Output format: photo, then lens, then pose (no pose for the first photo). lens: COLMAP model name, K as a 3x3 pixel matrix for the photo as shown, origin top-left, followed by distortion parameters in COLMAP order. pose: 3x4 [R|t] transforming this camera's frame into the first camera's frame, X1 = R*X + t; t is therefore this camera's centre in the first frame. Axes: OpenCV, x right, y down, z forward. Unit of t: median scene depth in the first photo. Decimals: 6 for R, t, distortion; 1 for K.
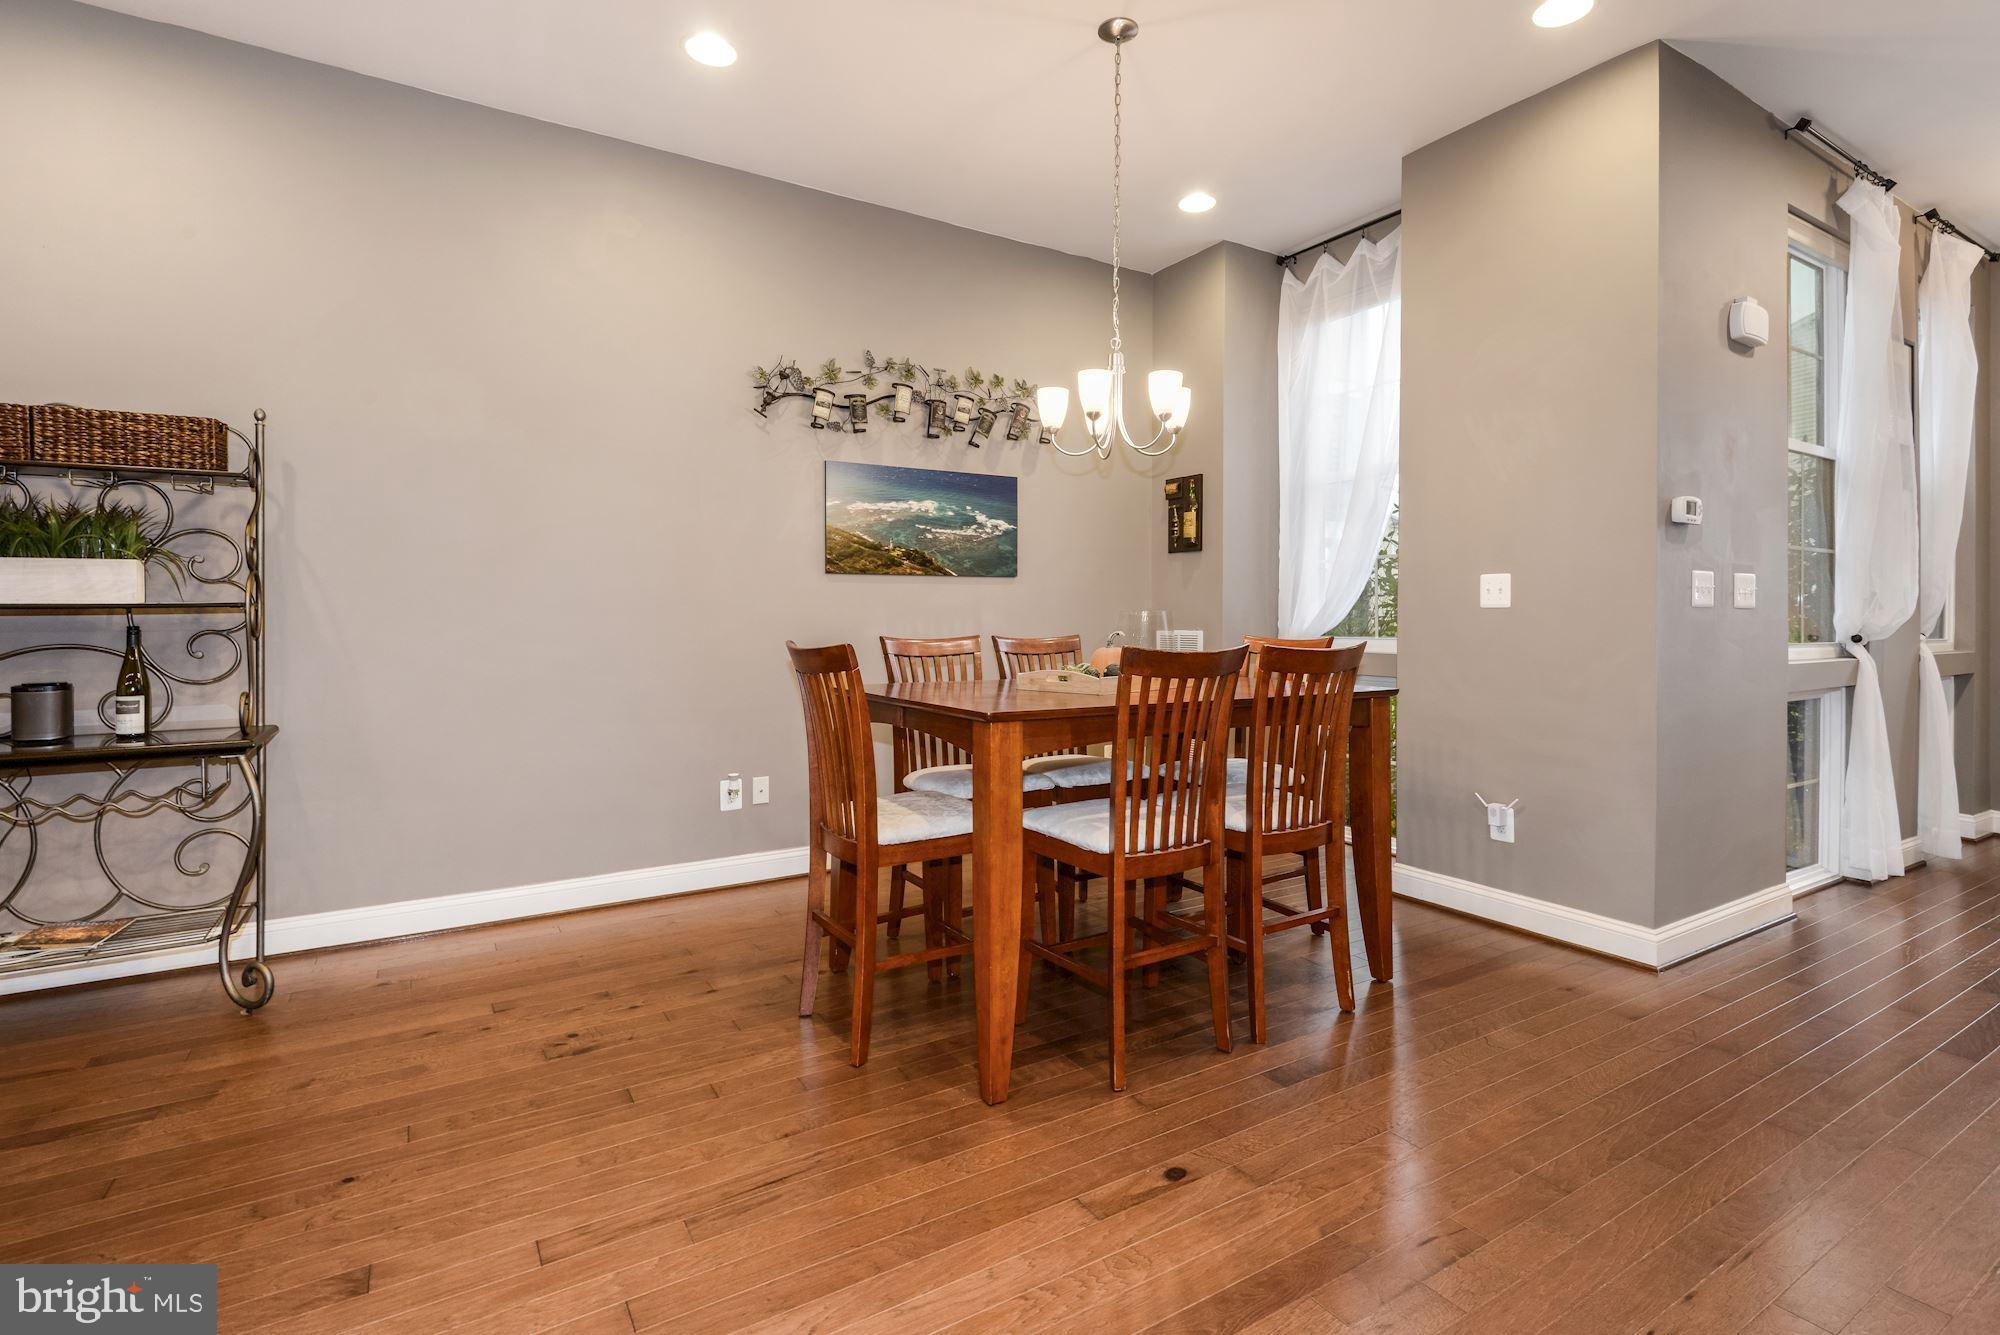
lens RADIAL K [[936.1, 0, 1033.6], [0, 936.1, 623.0], [0, 0, 1]] dist [0.016316, -0.006814]
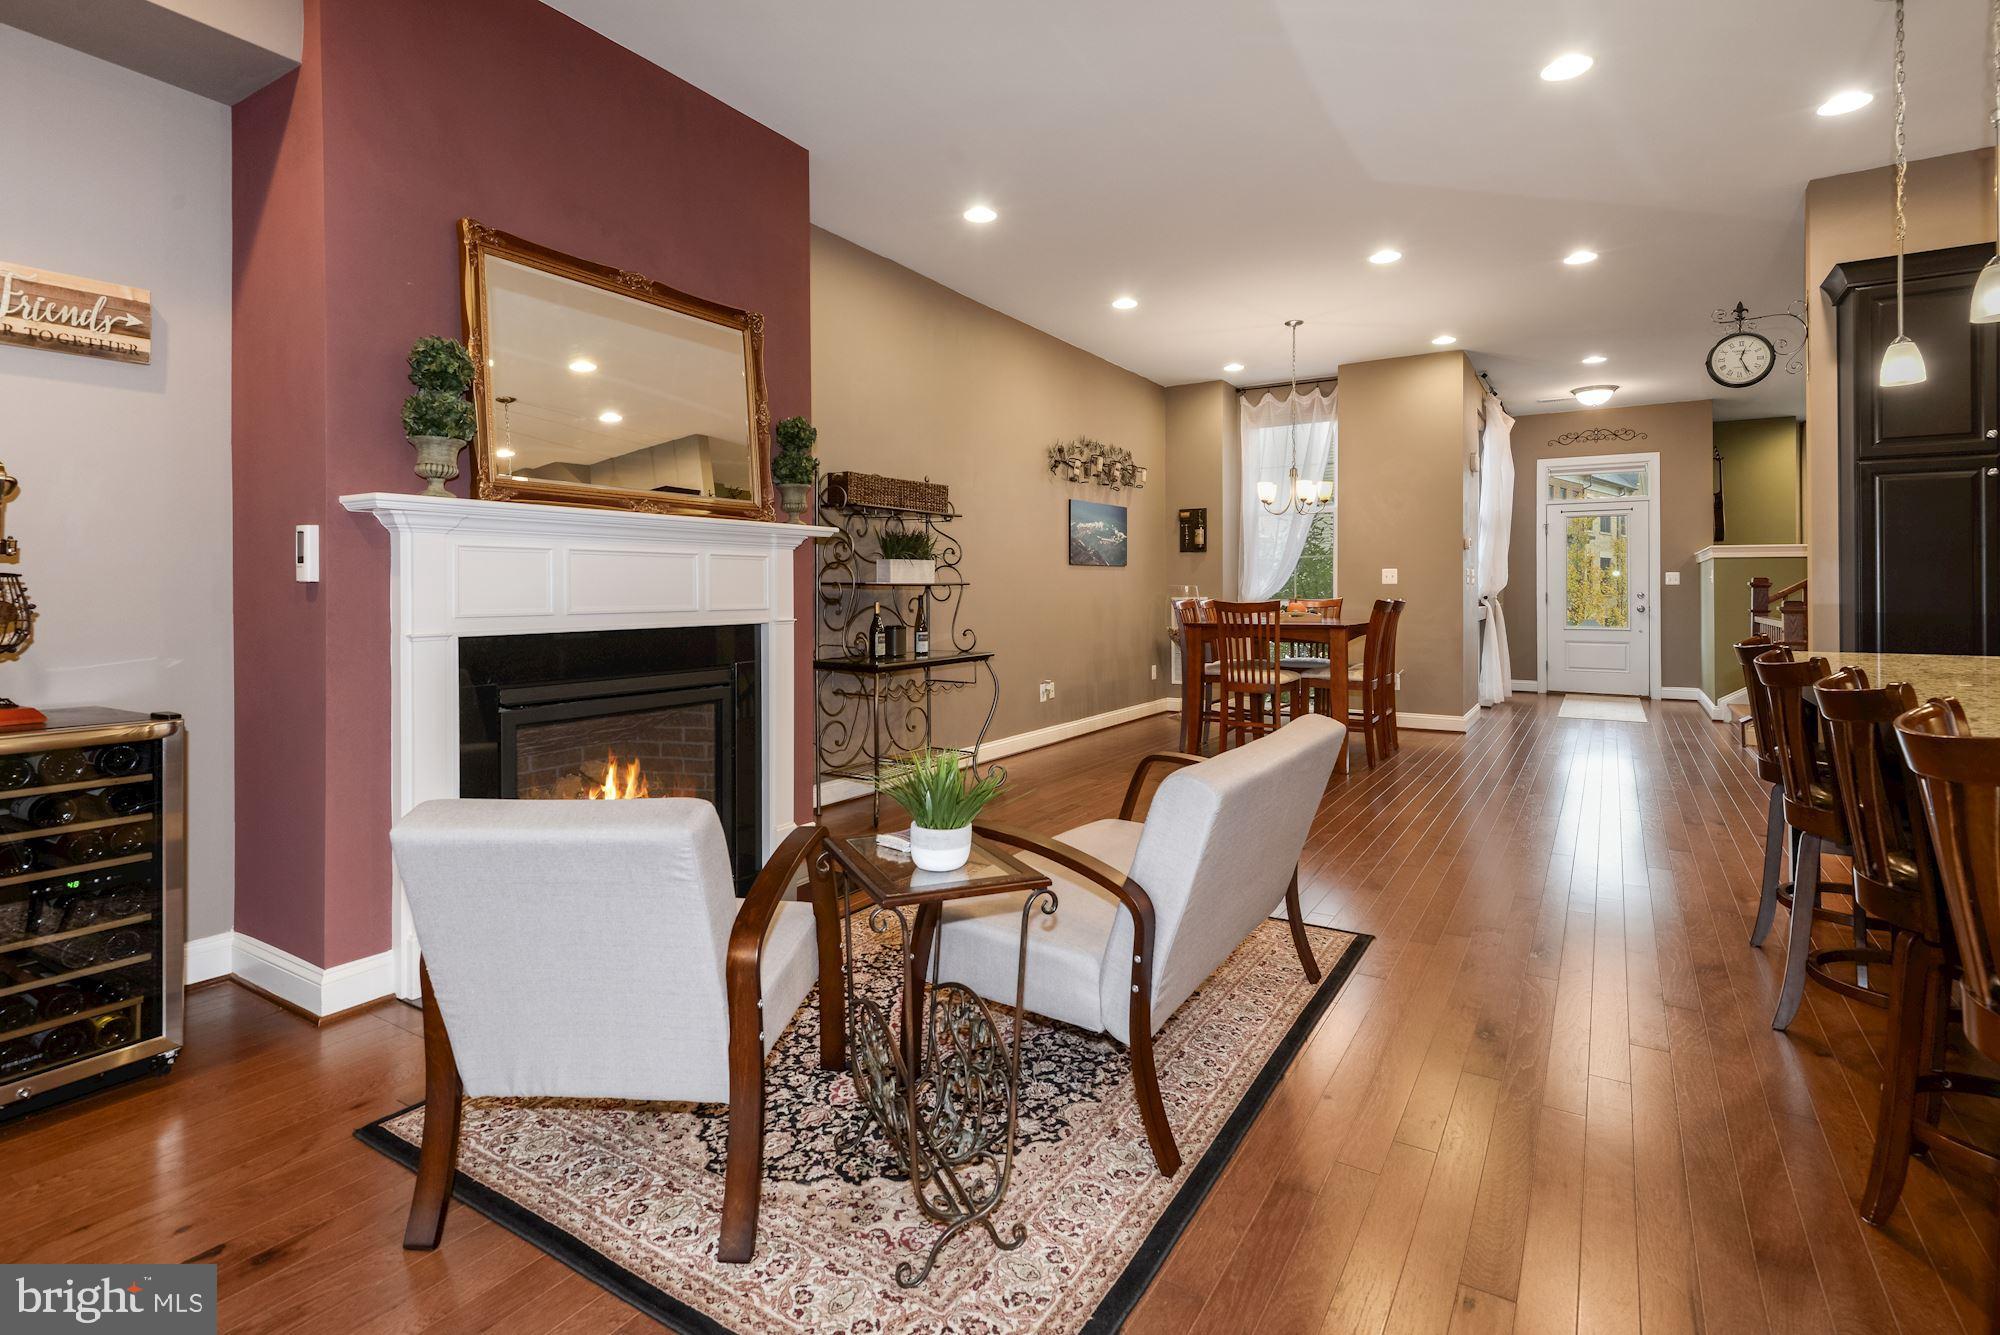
lens RADIAL K [[936.1, 0, 1009.8], [0, 936.1, 593.8], [0, 0, 1]] dist [0.016316, -0.006814]
pose [[0.903268, -0.006630, 0.429025, -1.198954], [0.008922, 0.999955, -0.003332, 0.005949], [-0.428983, 0.006838, 0.903287, -0.567474]]
